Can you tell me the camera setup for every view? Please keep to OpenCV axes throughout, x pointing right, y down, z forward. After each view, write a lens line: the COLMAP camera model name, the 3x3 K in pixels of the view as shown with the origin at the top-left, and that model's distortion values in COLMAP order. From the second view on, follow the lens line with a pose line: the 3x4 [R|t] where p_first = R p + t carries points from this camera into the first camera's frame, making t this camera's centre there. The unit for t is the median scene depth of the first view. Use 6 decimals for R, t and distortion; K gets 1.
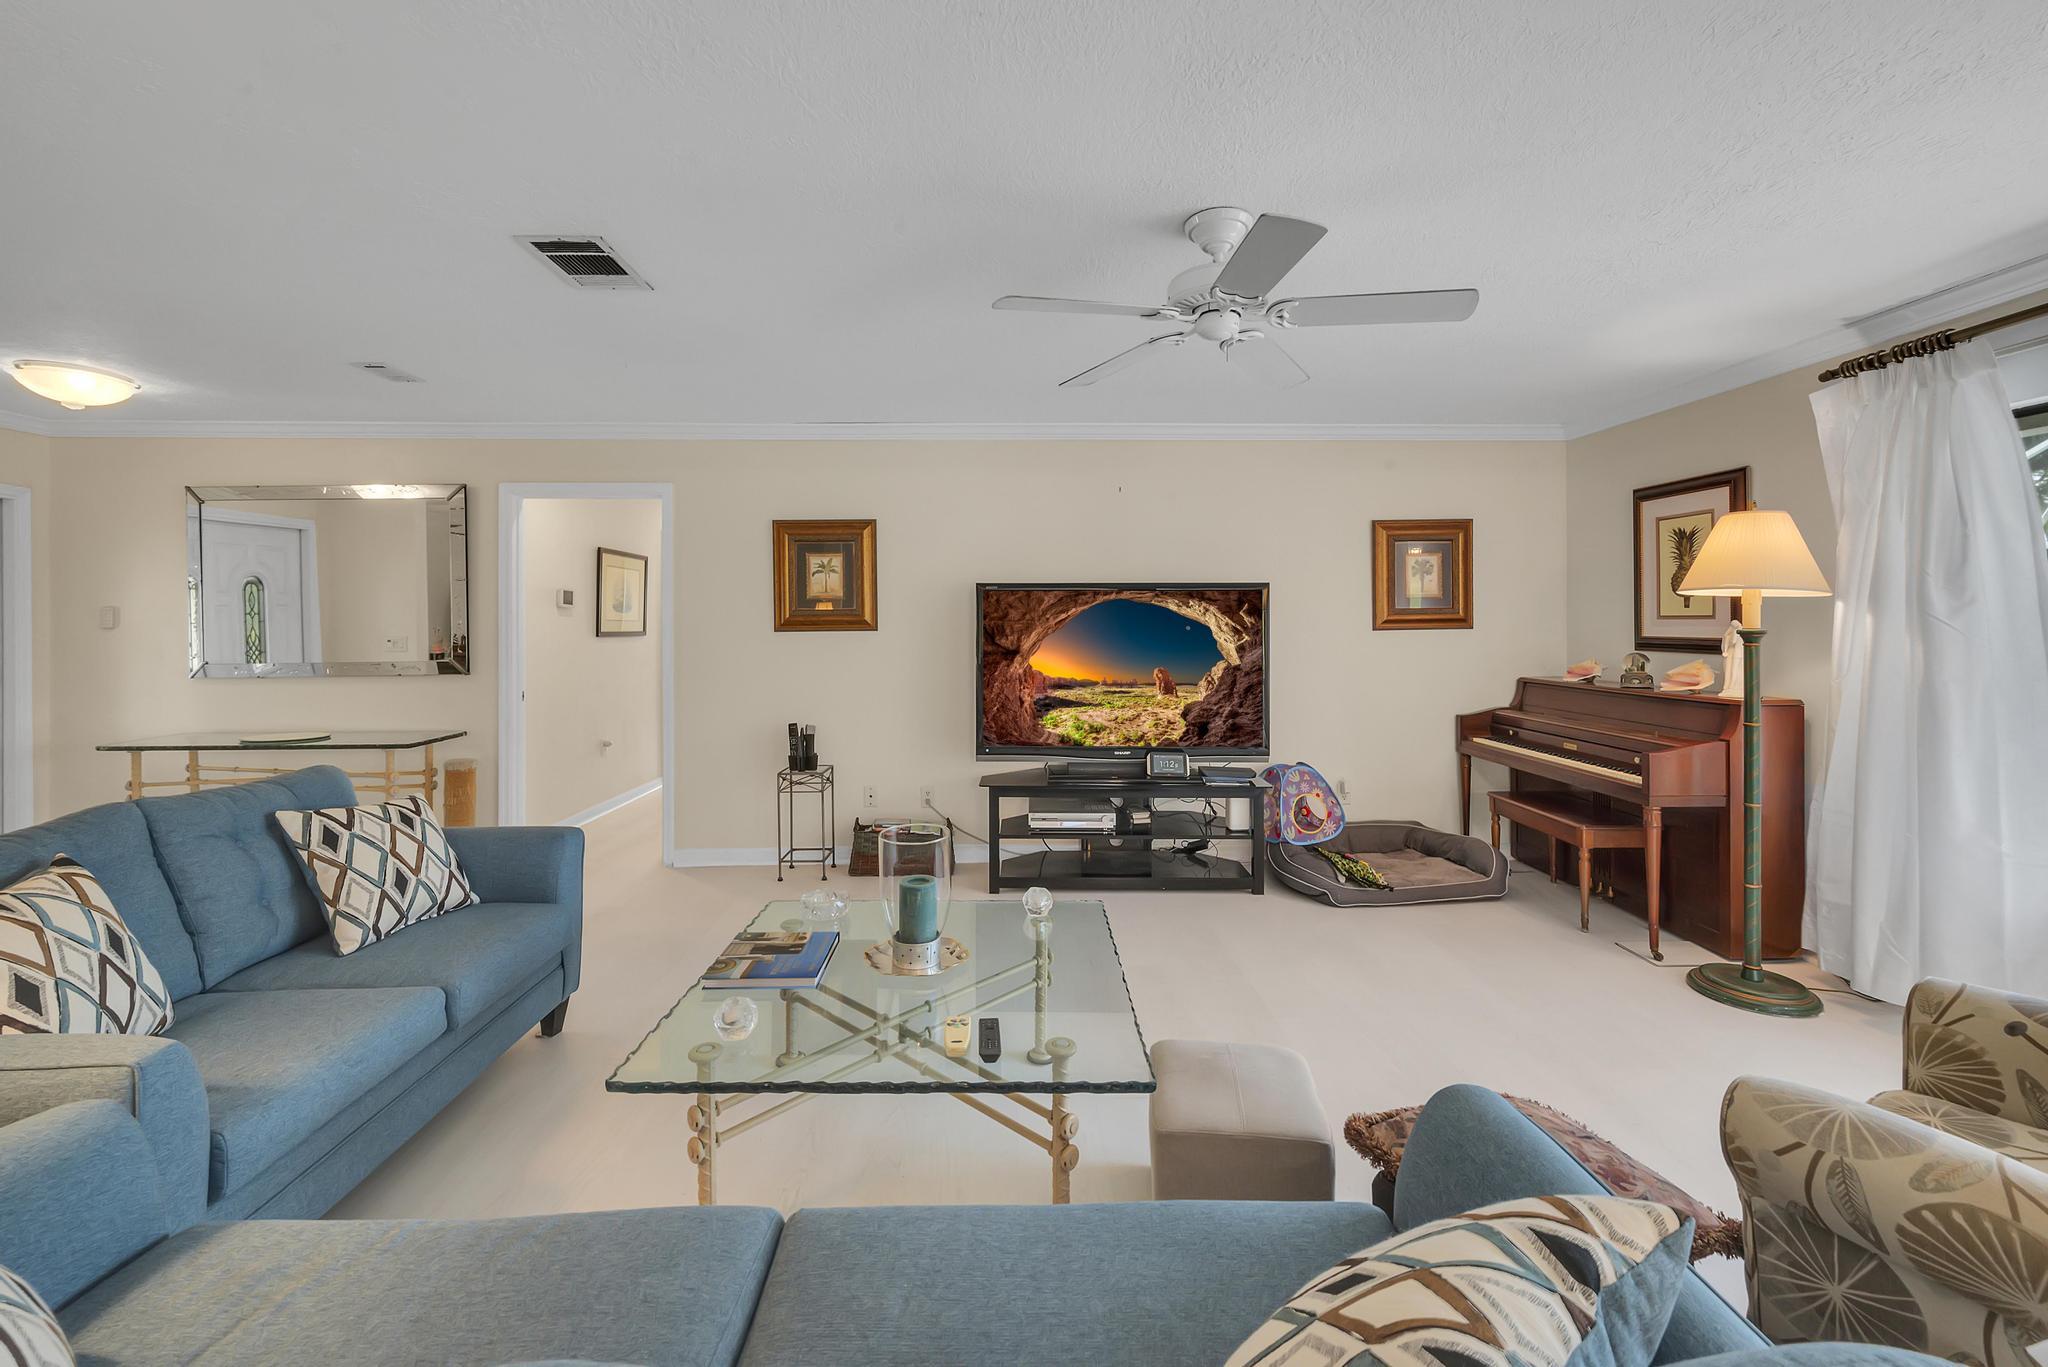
lens RADIAL K [[813.3, 0, 988.7], [0, 813.3, 631.7], [0, 0, 1]] dist [-0.006088, 0.000194]
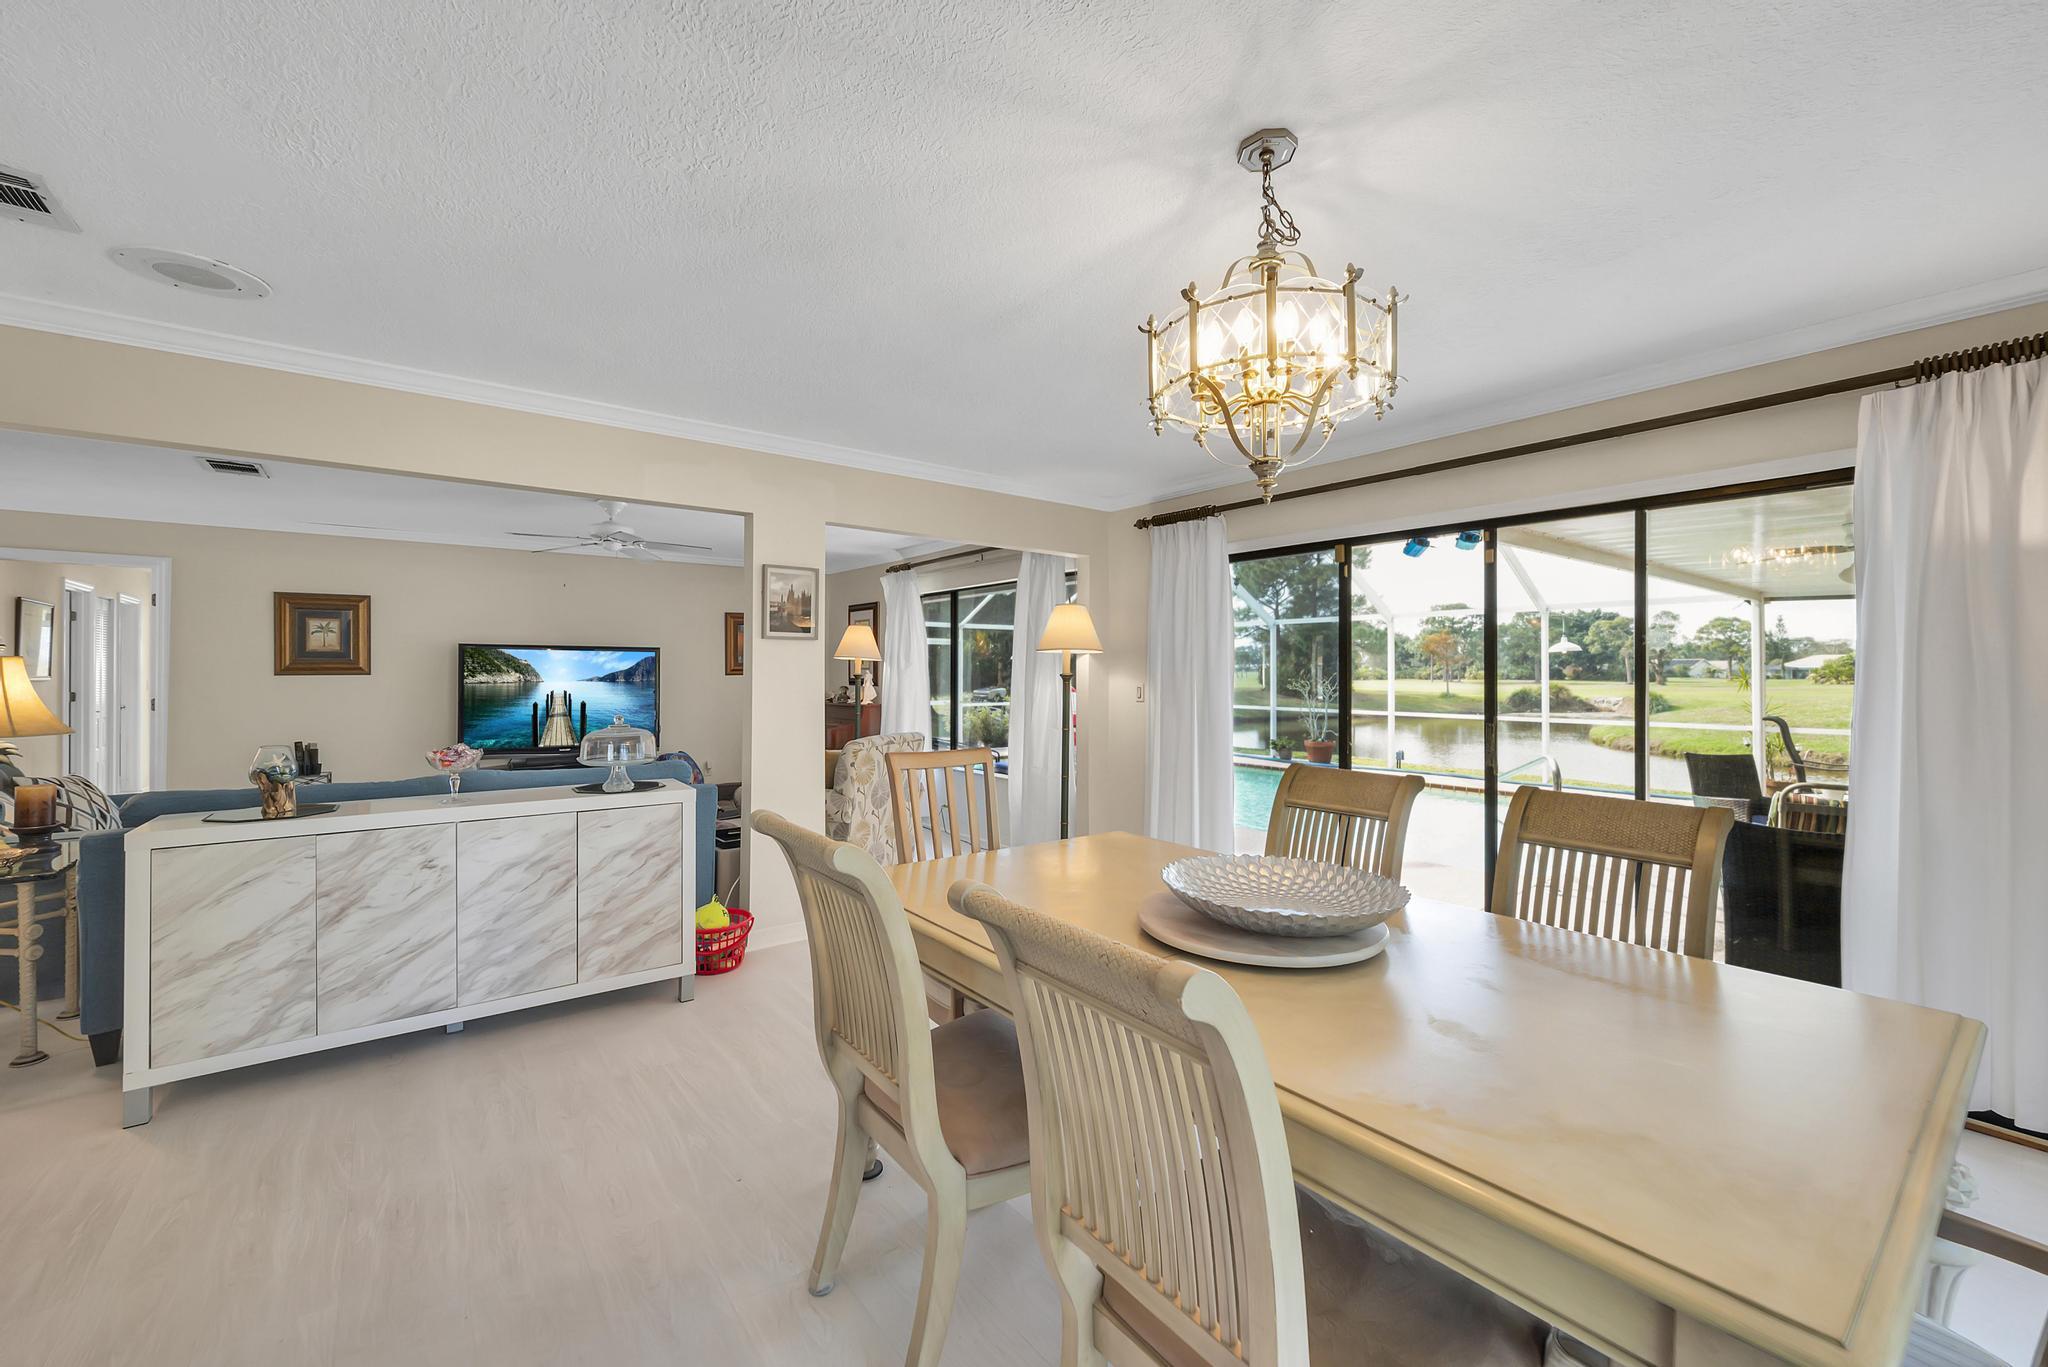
lens RADIAL K [[813.3, 0, 1022.1], [0, 813.3, 669.4], [0, 0, 1]] dist [-0.006088, 0.000194]
pose [[0.783009, 0.004600, 0.621993, -0.128235], [0.005328, 0.999886, -0.014101, 0.015892], [-0.621988, 0.014355, 0.782896, -0.807443]]
